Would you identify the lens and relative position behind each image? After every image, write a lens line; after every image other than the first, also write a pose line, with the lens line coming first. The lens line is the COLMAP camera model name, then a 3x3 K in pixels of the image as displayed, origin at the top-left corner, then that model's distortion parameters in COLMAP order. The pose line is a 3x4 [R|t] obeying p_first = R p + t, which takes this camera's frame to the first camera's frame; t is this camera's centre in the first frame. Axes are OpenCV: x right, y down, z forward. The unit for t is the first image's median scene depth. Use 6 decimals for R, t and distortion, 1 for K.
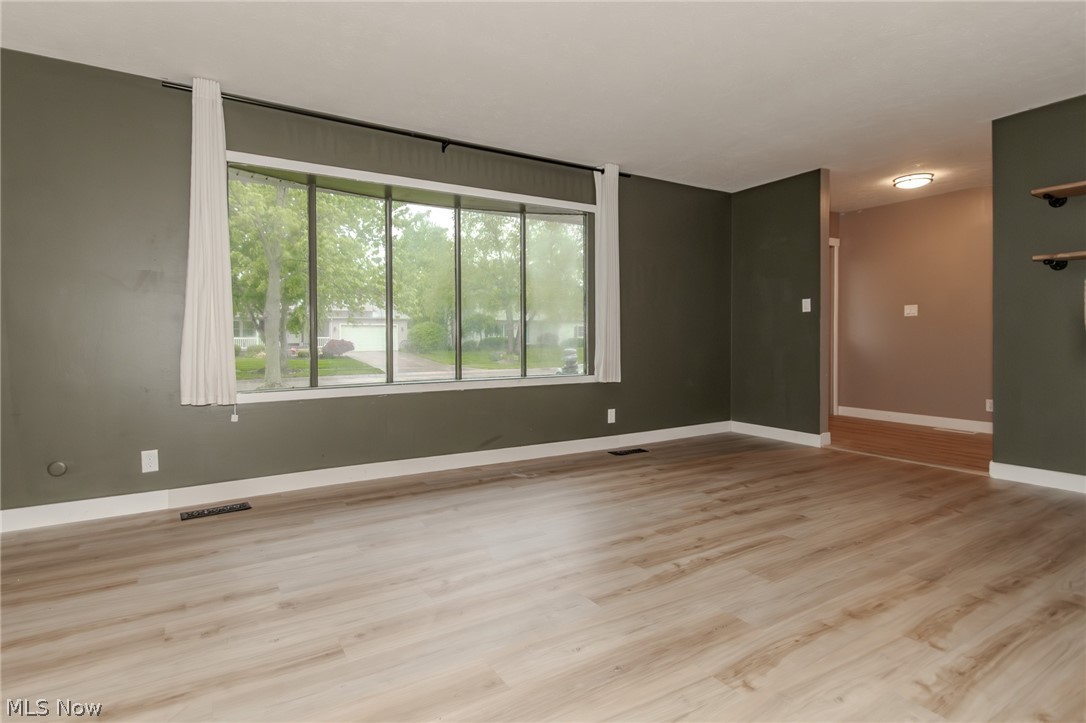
lens RADIAL K [[524.0, 0, 502.9], [0, 524.0, 333.3], [0, 0, 1]] dist [0.006798, 0.000307]
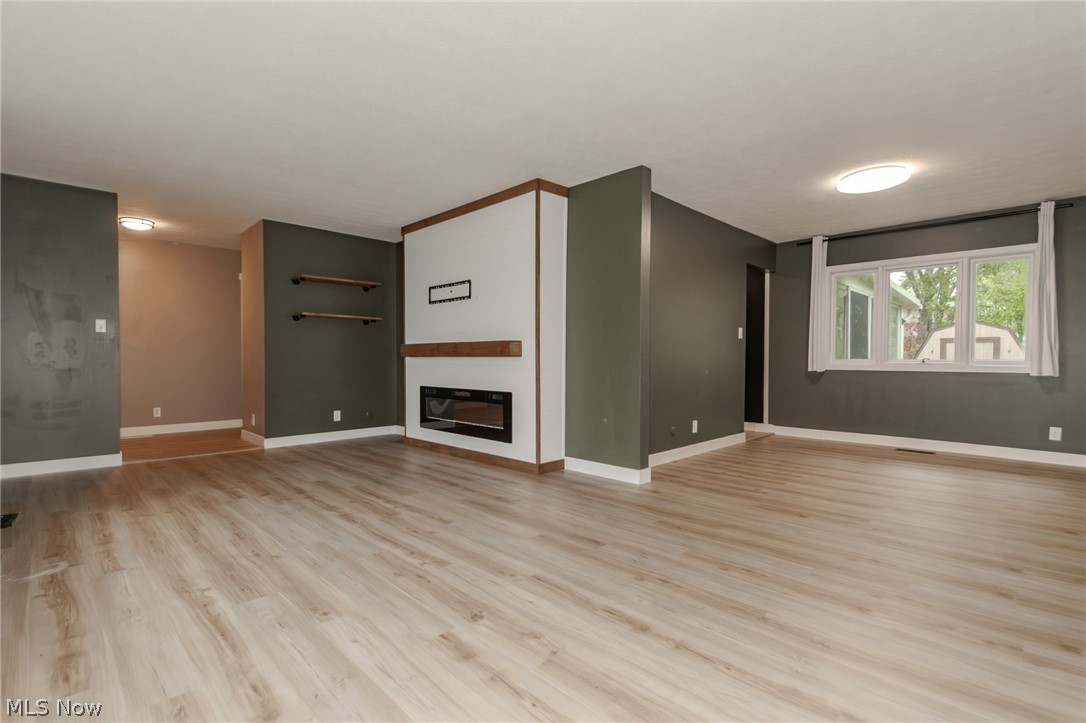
lens RADIAL K [[511.8, 0, 547.4], [0, 511.8, 370.5], [0, 0, 1]] dist [0.009551, 0.000305]
pose [[-0.264563, -0.014881, 0.964254, -0.893935], [-0.006942, 0.999884, 0.013526, 0.019676], [-0.964343, -0.003115, -0.264636, 0.728410]]
